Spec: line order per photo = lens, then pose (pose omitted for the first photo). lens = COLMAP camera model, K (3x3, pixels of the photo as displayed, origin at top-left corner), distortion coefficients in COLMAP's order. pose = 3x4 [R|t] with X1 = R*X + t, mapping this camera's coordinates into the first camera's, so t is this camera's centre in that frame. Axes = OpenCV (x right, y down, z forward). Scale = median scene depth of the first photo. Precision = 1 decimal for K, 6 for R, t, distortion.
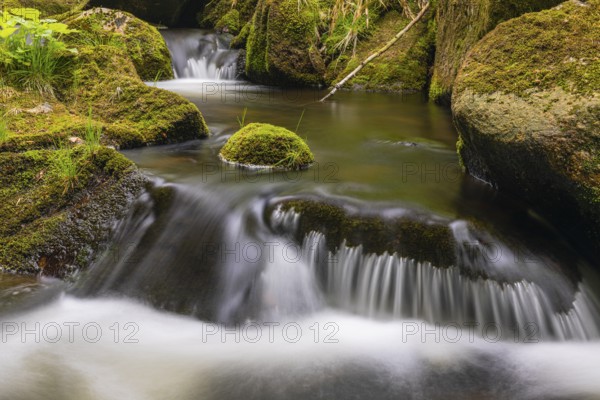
lens RADIAL K [[957.7, 0, 291.4], [0, 957.7, 202.1], [0, 0, 1]] dist [-0.037036, -0.099637]
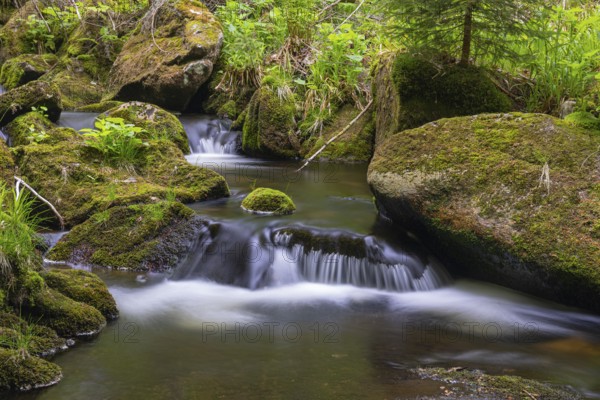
lens RADIAL K [[957.7, 0, 291.4], [0, 957.7, 202.1], [0, 0, 1]] dist [-0.037036, -0.099637]
pose [[0.999572, -0.011644, 0.026836, -0.032261], [0.013201, 0.998195, -0.058588, 0.048869], [-0.026106, 0.058917, 0.997921, -0.781944]]
